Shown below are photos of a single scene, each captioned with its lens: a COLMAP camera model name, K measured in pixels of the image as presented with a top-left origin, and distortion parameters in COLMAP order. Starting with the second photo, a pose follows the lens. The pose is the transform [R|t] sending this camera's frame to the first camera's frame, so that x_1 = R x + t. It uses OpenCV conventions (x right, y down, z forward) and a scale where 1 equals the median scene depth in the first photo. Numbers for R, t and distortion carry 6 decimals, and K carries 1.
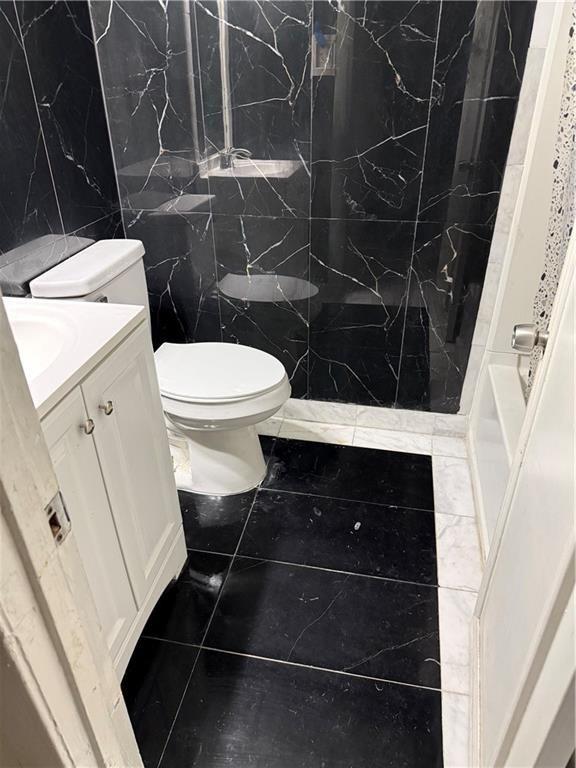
lens RADIAL K [[546.5, 0, 288.0], [0, 546.5, 384.0], [0, 0, 1]] dist [0.072713, -0.096908]
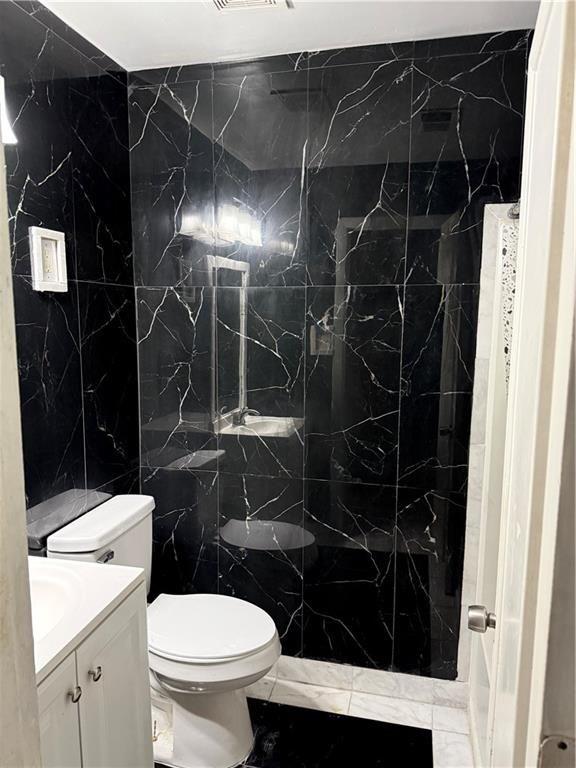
lens RADIAL K [[548.6, 0, 288.0], [0, 548.6, 384.0], [0, 0, 1]] dist [0.130261, -0.218201]
pose [[0.999284, 0.021470, -0.031145, 0.039232], [-0.032016, 0.918539, -0.394031, -0.032259], [0.020148, 0.394746, 0.918569, -0.124696]]
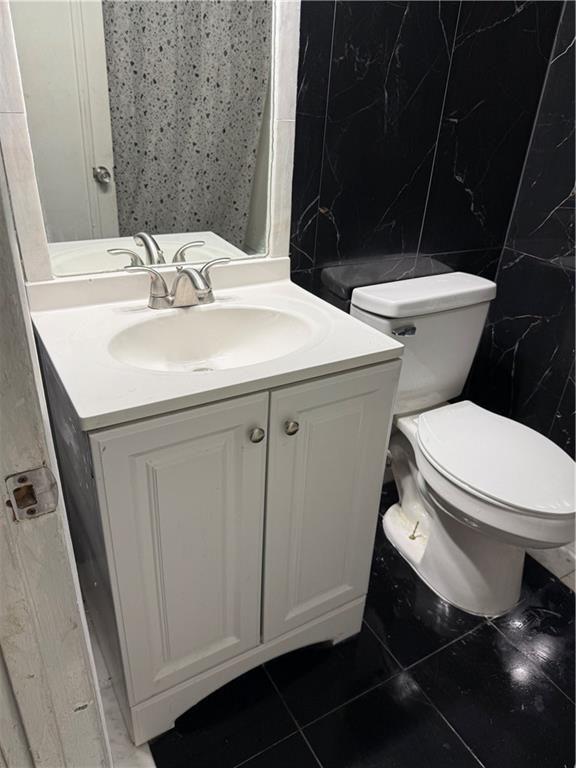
lens RADIAL K [[546.5, 0, 288.0], [0, 546.5, 384.0], [0, 0, 1]] dist [0.072713, -0.096908]
pose [[0.660413, 0.397041, -0.637349, 0.126421], [-0.437057, 0.893436, 0.103699, -0.066169], [0.610603, 0.210074, 0.763566, 0.172224]]
